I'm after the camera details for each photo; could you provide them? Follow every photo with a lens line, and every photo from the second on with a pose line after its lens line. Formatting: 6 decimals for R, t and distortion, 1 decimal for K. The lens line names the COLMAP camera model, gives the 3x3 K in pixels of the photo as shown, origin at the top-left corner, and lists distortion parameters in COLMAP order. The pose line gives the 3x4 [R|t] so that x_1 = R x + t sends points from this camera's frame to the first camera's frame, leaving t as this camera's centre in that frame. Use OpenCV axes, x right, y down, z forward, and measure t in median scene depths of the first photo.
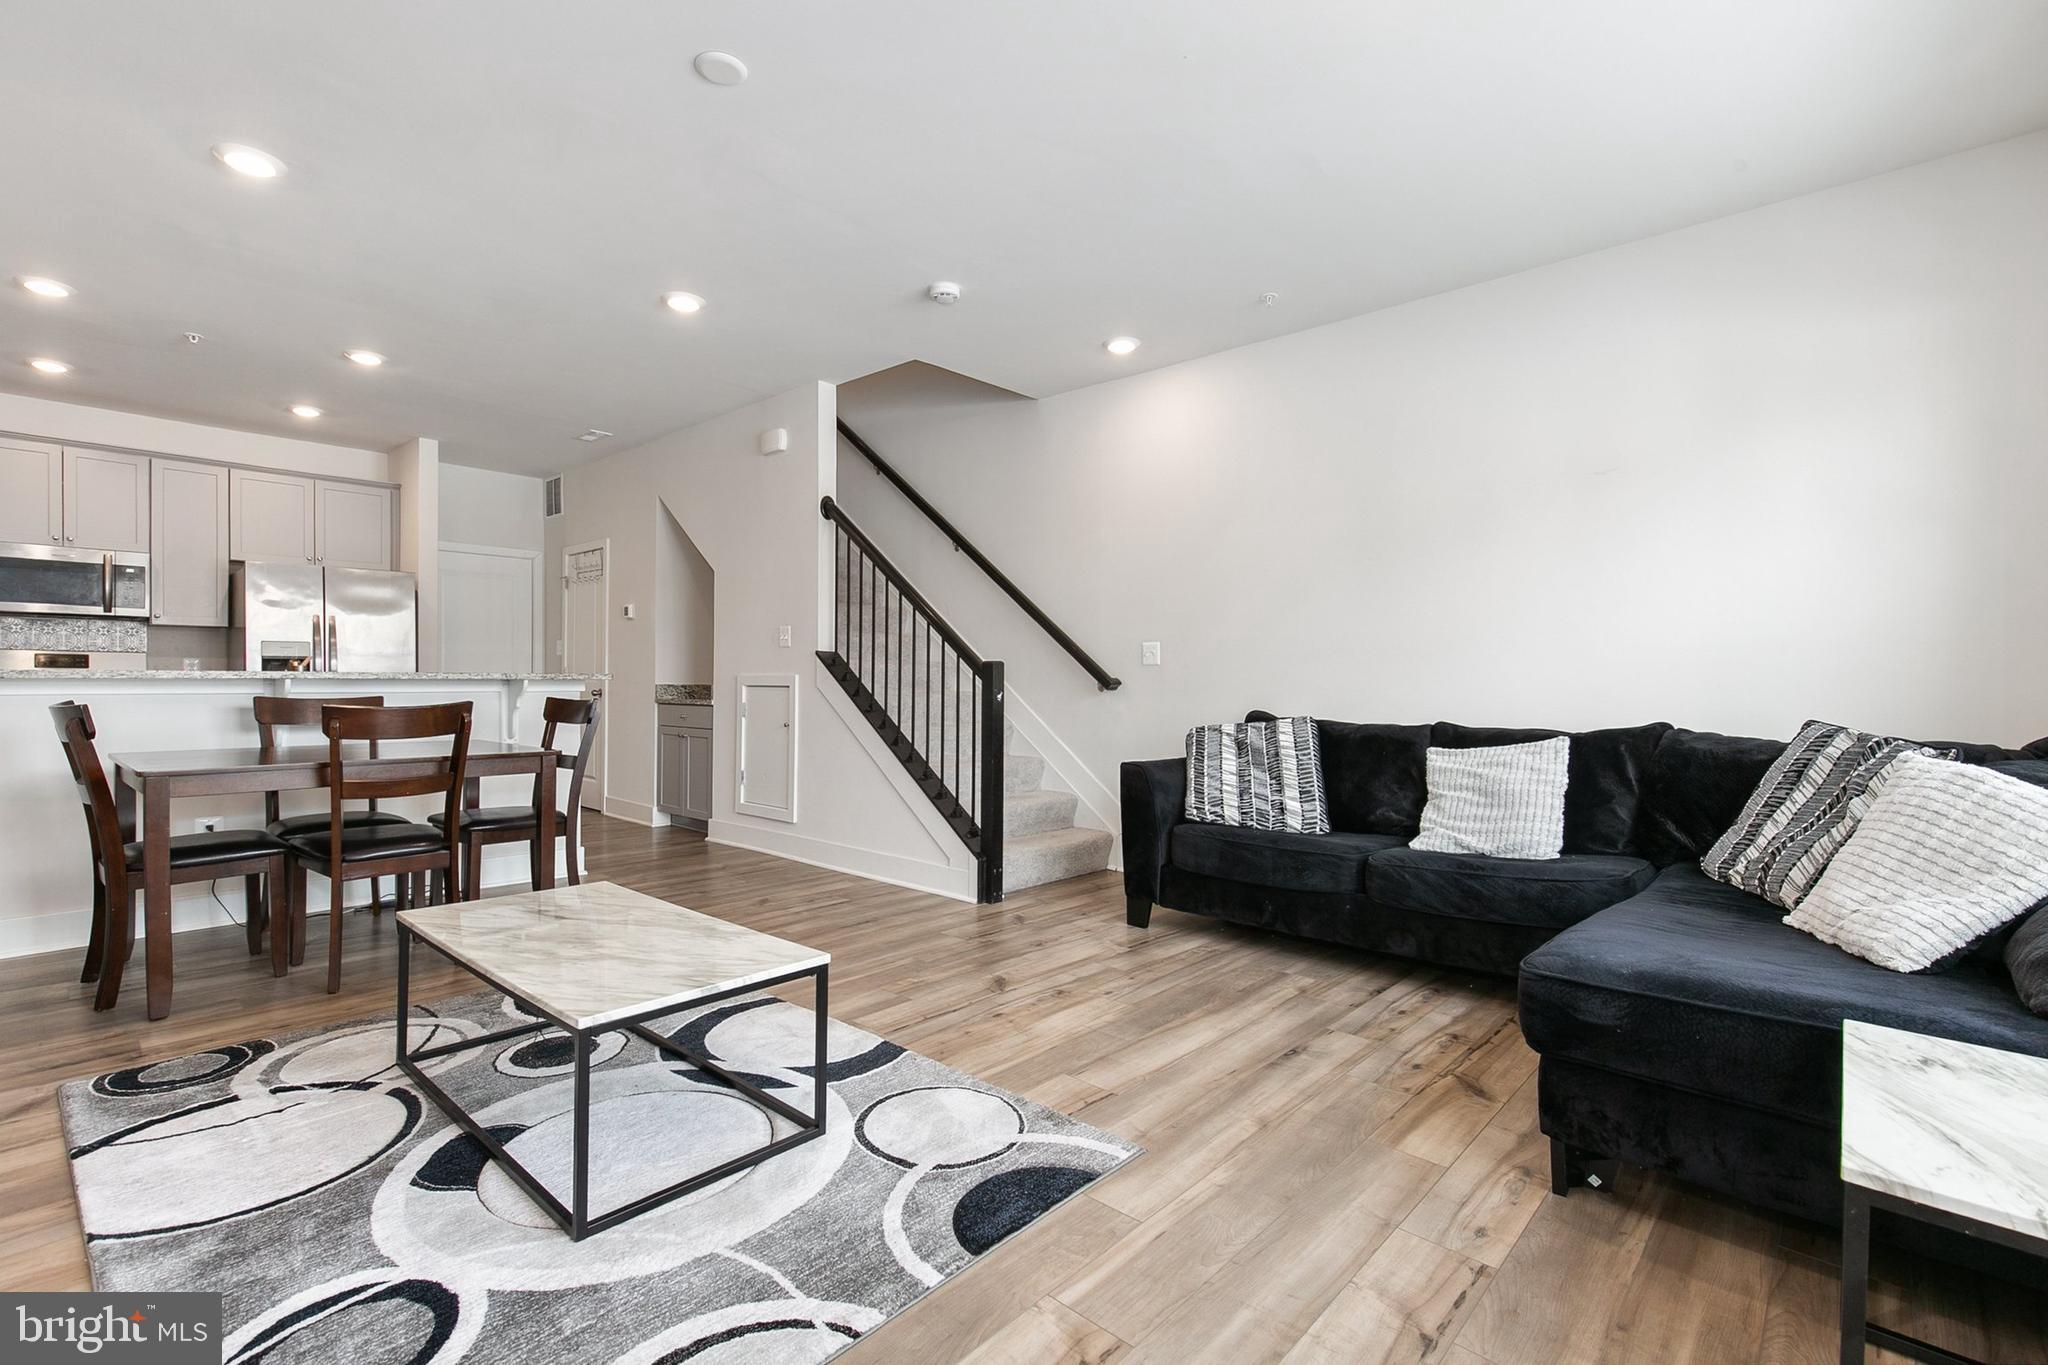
lens RADIAL K [[931.4, 0, 1019.2], [0, 931.4, 685.8], [0, 0, 1]] dist [0.010010, 0.000213]
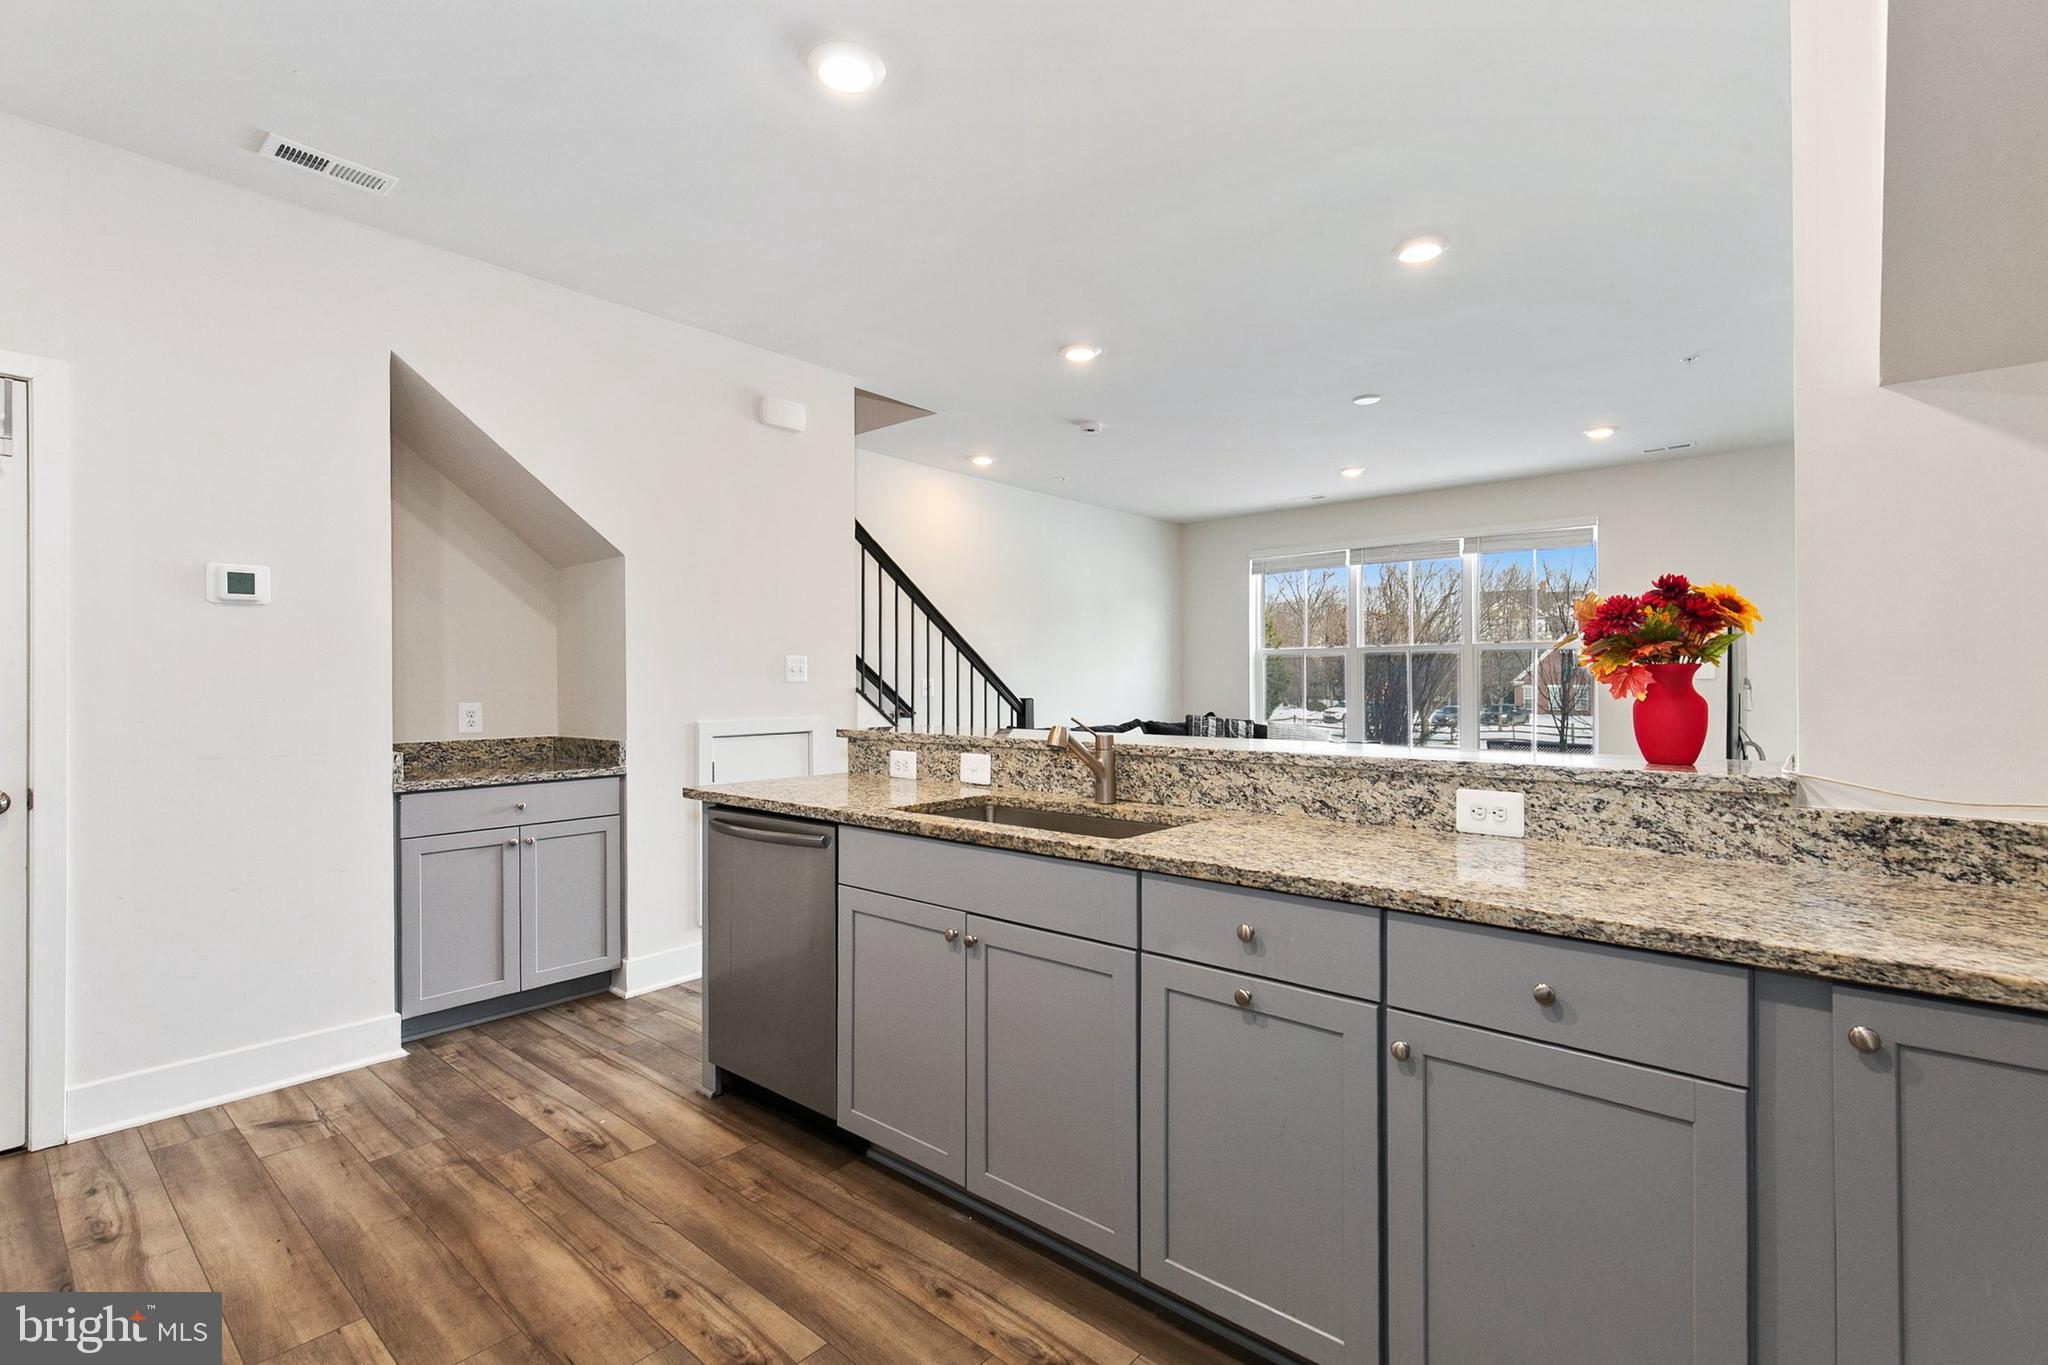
lens RADIAL K [[931.4, 0, 1019.2], [0, 931.4, 685.8], [0, 0, 1]] dist [0.010010, 0.000213]
pose [[-0.027912, -0.013660, 0.999517, -2.360150], [0.013833, 0.999806, 0.014050, -0.112193], [-0.999515, 0.014219, -0.027717, 1.919995]]
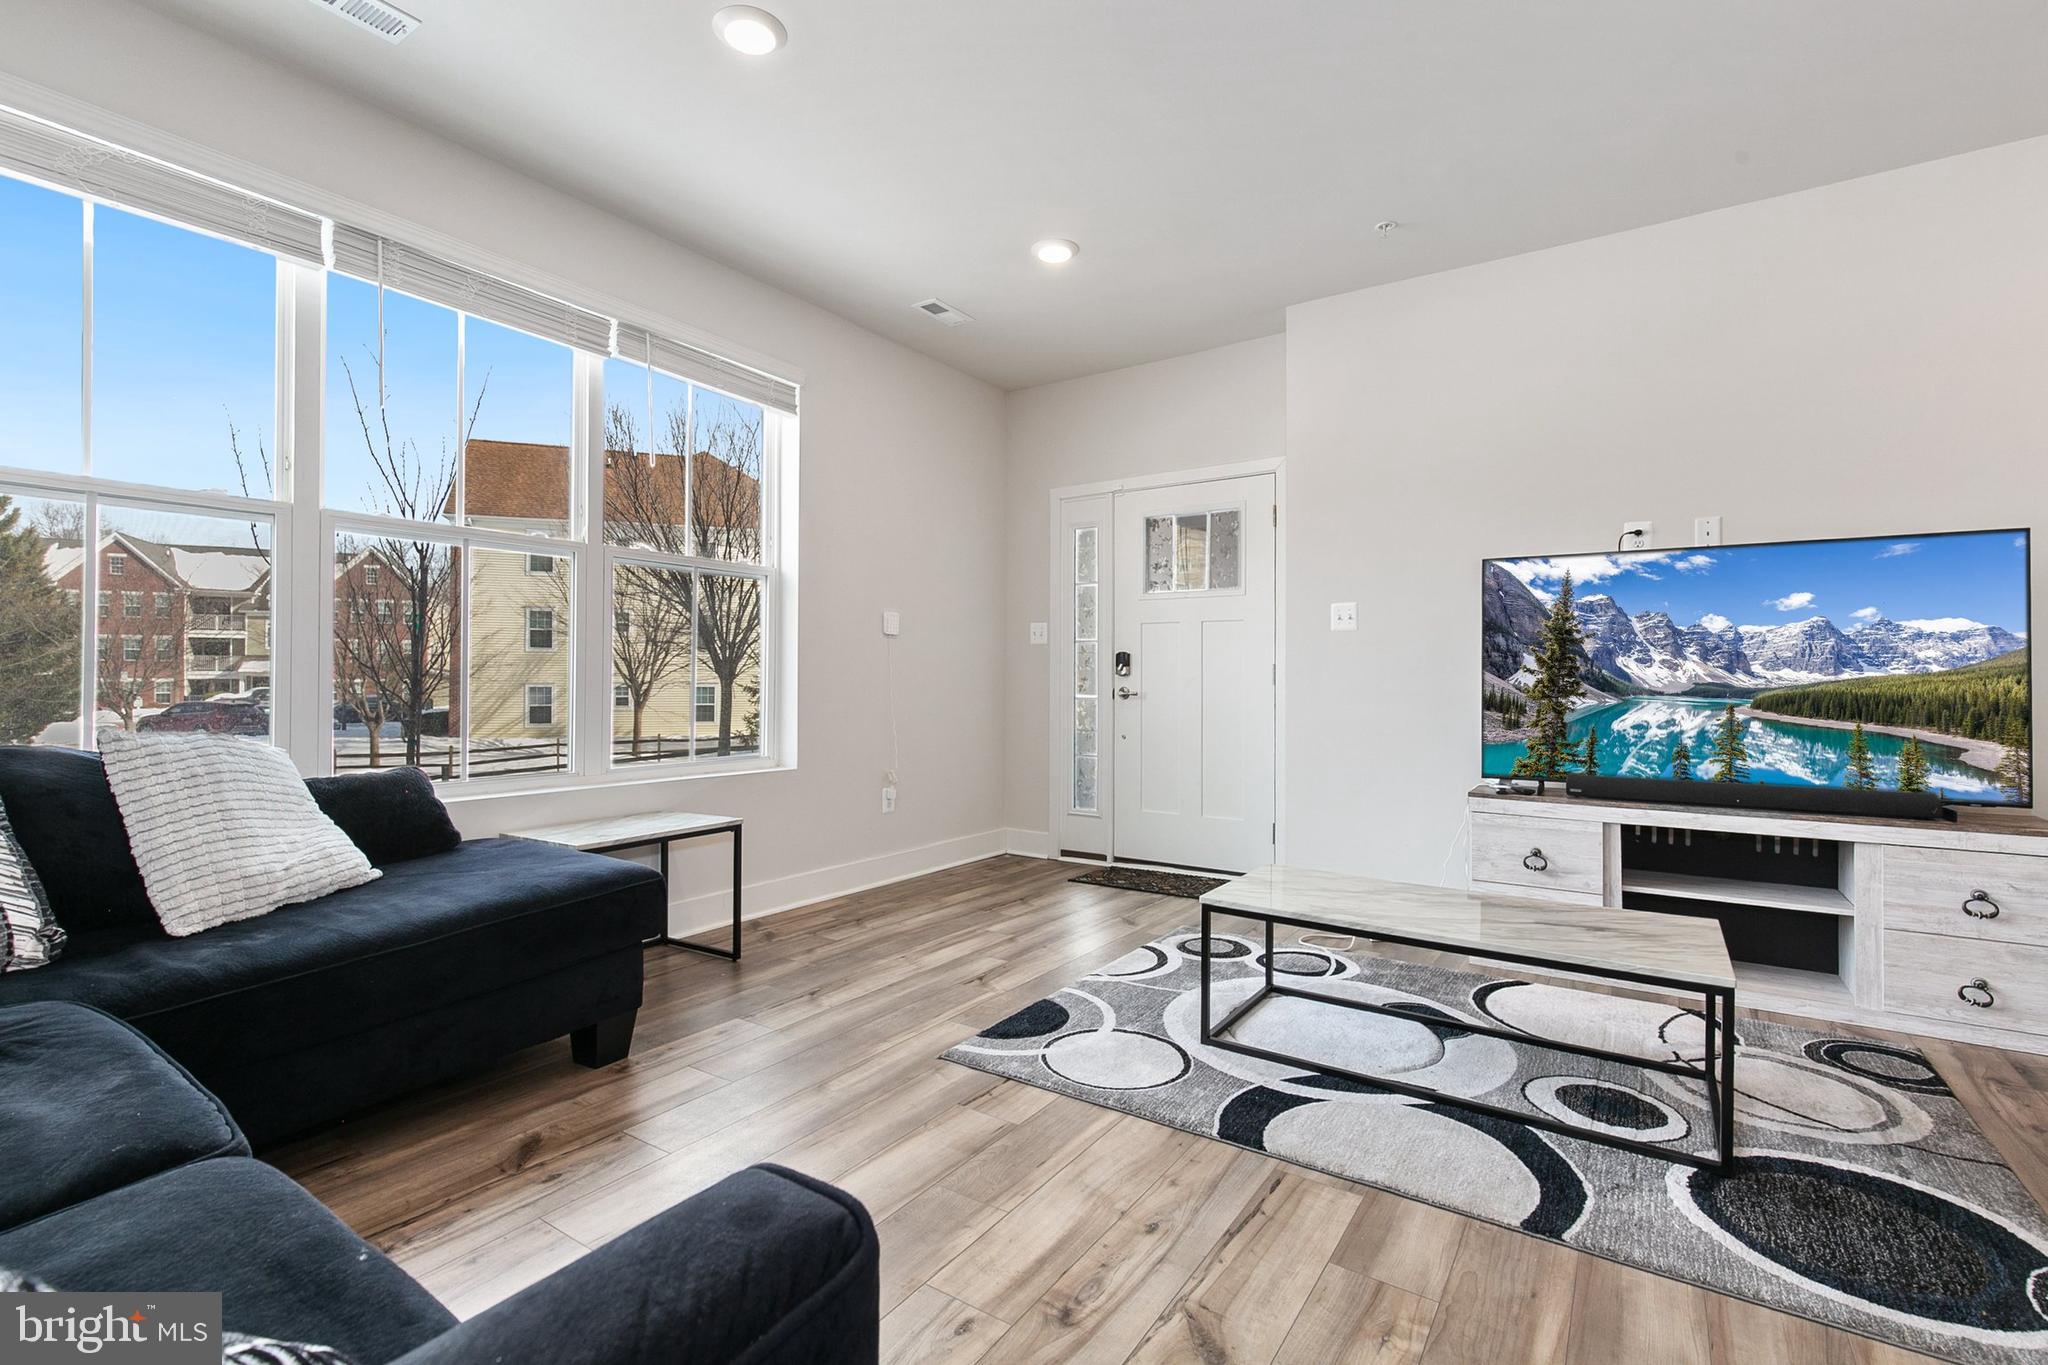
lens RADIAL K [[912.0, 0, 999.9], [0, 912.0, 703.1], [0, 0, 1]] dist [0.090582, 0.000070]
pose [[-0.992177, -0.010829, -0.124371, 0.187449], [-0.014890, 0.999384, 0.031774, 0.002163], [0.123951, 0.033377, -0.991727, 1.947155]]
